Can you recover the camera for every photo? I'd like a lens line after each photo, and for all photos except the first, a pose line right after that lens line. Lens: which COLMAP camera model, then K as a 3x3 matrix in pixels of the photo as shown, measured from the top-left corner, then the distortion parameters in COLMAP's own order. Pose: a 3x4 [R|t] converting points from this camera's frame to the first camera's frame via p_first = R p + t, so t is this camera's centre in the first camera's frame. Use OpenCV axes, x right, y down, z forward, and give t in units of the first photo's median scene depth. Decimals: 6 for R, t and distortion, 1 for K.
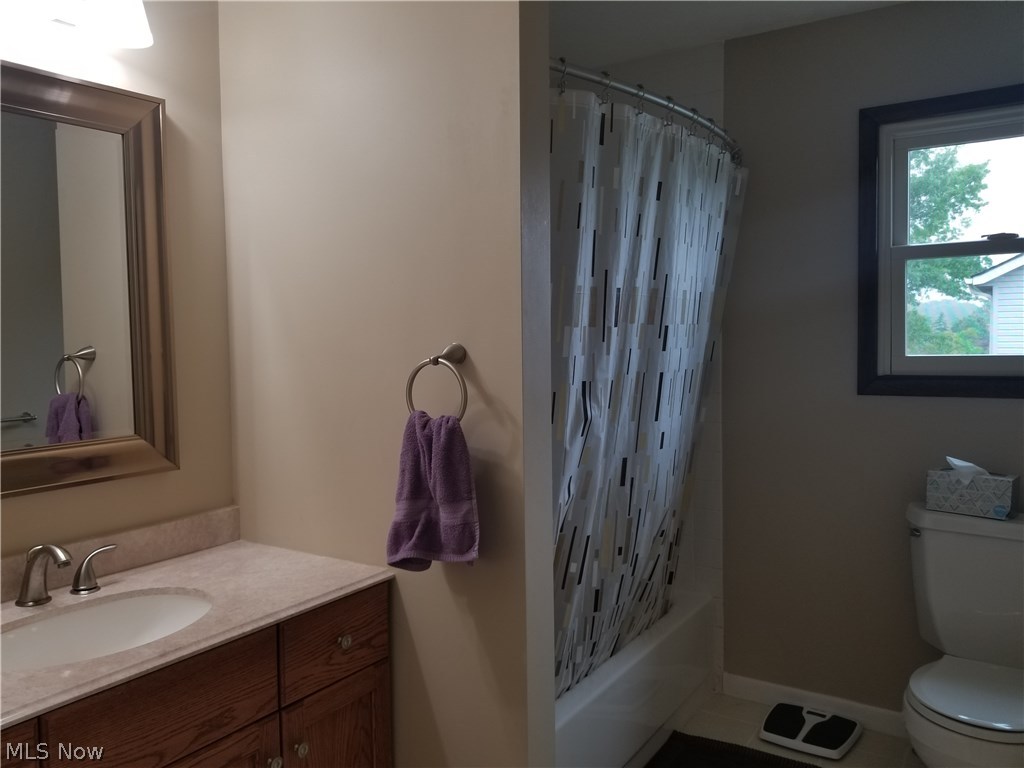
lens RADIAL K [[811.4, 0, 488.0], [0, 811.4, 374.7], [0, 0, 1]] dist [0.059644, -0.106903]
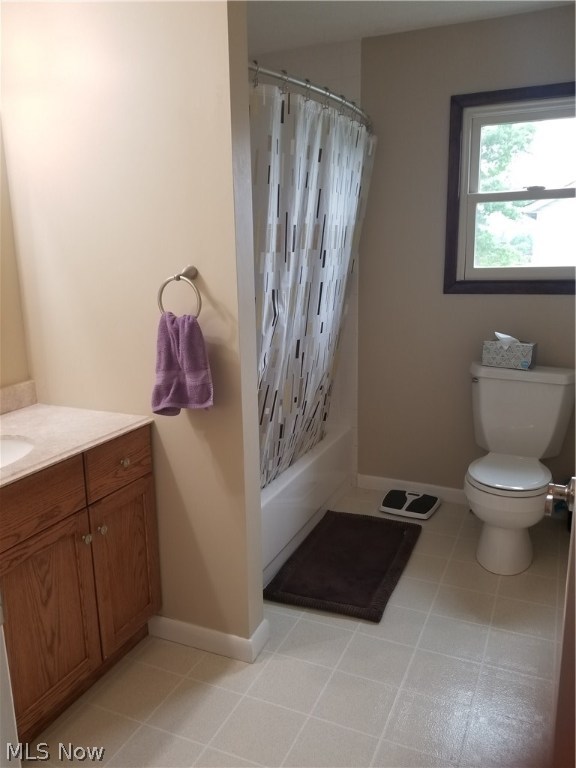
lens RADIAL K [[608.6, 0, 285.5], [0, 608.6, 382.0], [0, 0, 1]] dist [0.059644, -0.106903]
pose [[0.985370, -0.041639, 0.165261, -0.048897], [0.013663, 0.985873, 0.166934, -0.010067], [-0.169878, -0.162234, 0.972019, -0.119748]]
